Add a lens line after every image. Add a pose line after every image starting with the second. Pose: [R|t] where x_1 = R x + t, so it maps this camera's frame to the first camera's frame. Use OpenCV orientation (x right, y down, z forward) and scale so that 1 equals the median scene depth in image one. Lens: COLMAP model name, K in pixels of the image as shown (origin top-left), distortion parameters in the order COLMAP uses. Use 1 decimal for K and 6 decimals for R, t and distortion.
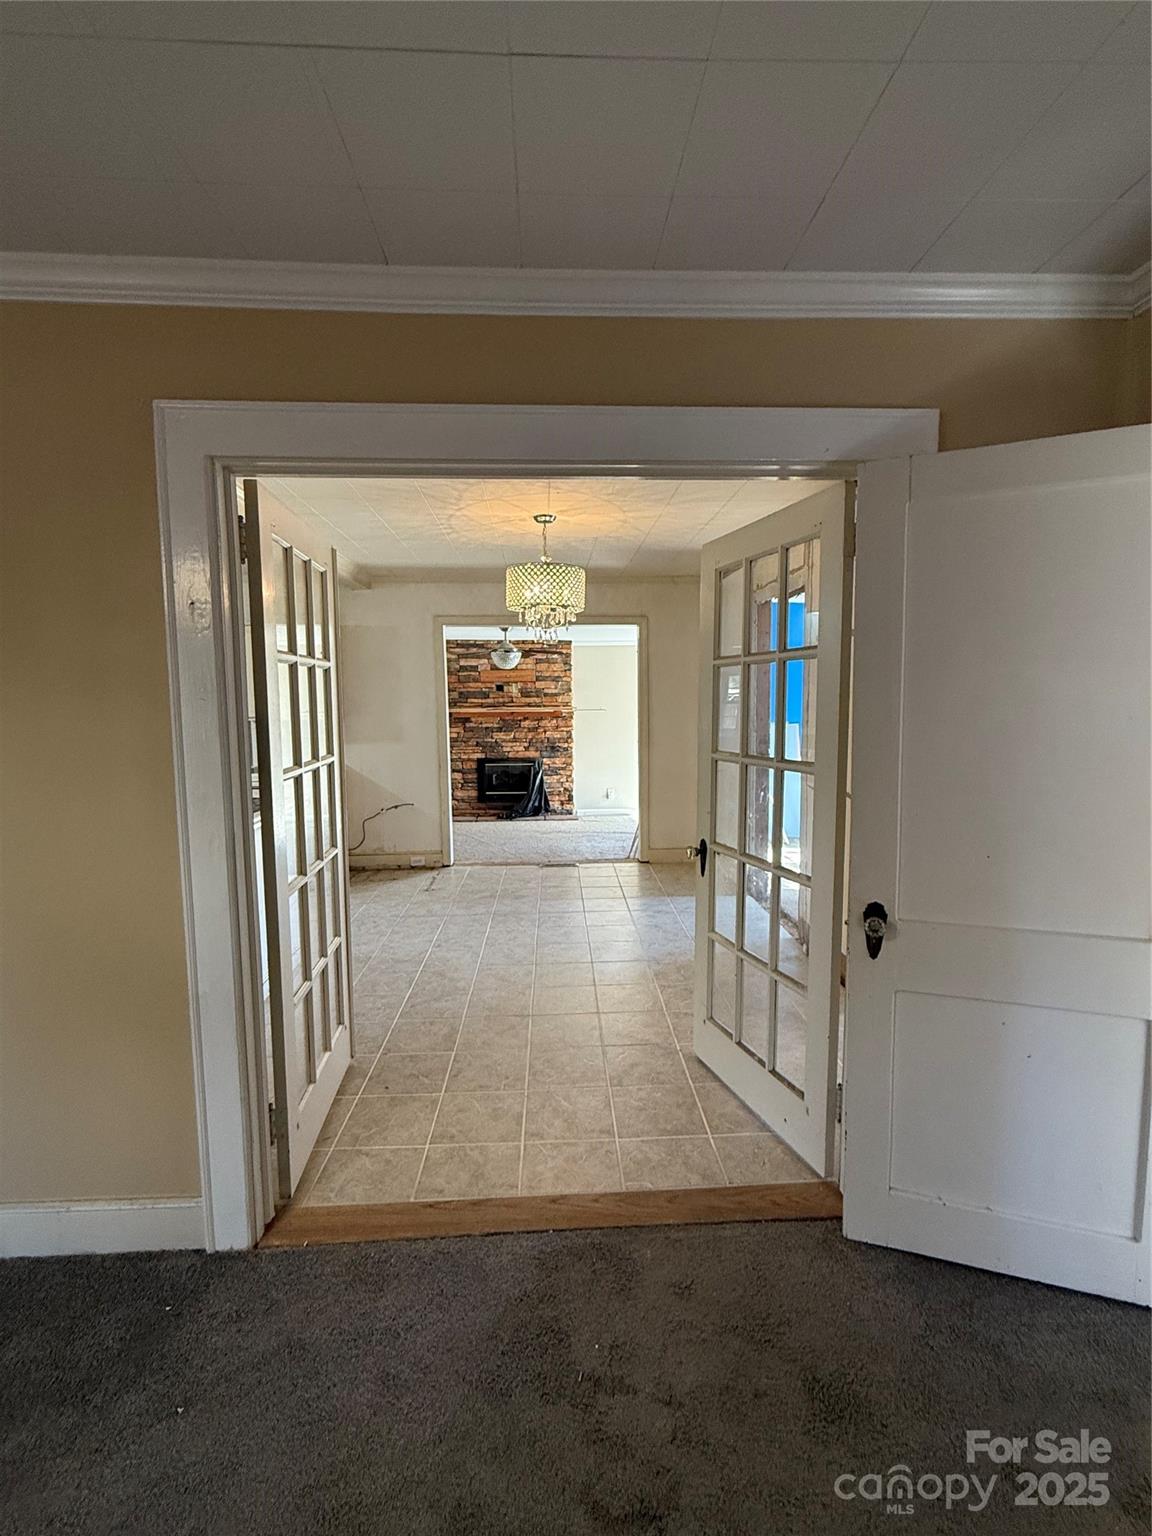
lens RADIAL K [[705.8, 0, 578.2], [0, 705.8, 772.5], [0, 0, 1]] dist [-0.001887, -0.000447]
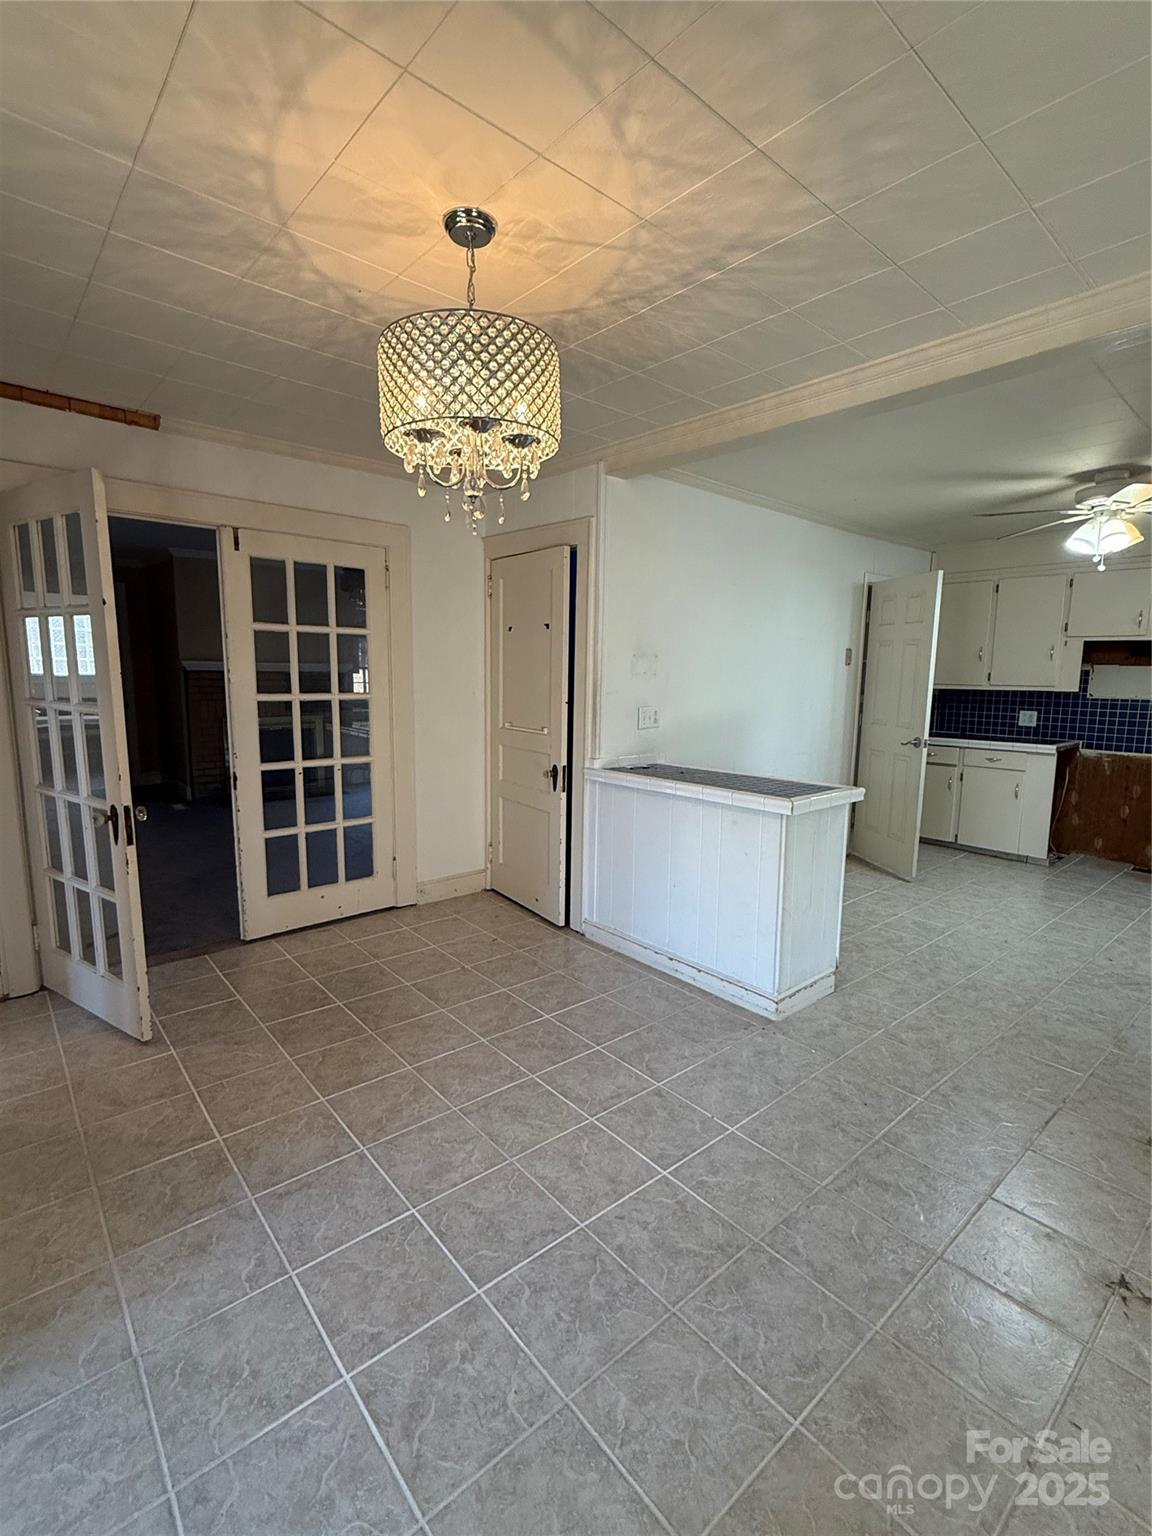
lens RADIAL K [[705.8, 0, 569.9], [0, 705.8, 771.3], [0, 0, 1]] dist [-0.001887, -0.000447]
pose [[-0.788879, 0.081738, -0.609089, 0.197864], [-0.074450, 0.971105, 0.226744, -0.139414], [0.610023, 0.224220, -0.759998, 1.463527]]
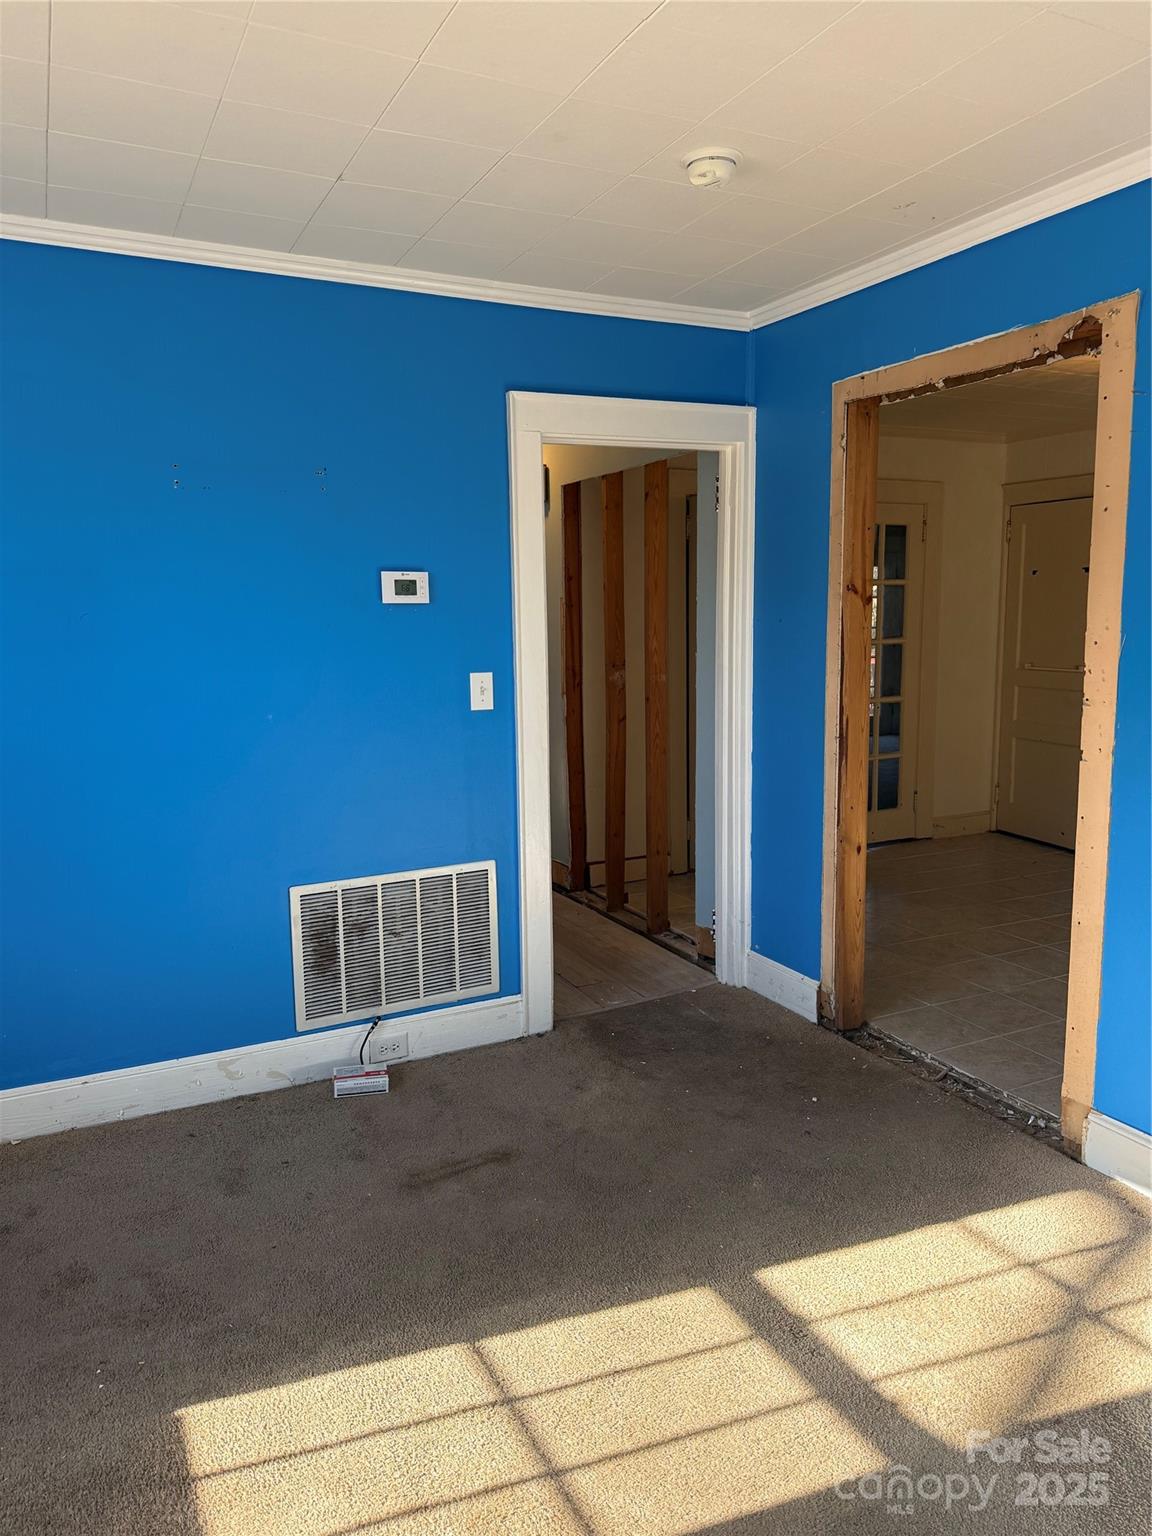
lens RADIAL K [[1069.8, 0, 576.0], [0, 1069.8, 763.6], [0, 0, 1]] dist [0.064775, 0.000343]
pose [[-0.914559, 0.074779, -0.397480, 0.939026], [-0.021468, 0.972398, 0.232337, -0.186630], [0.403882, 0.221019, -0.887710, 1.824521]]
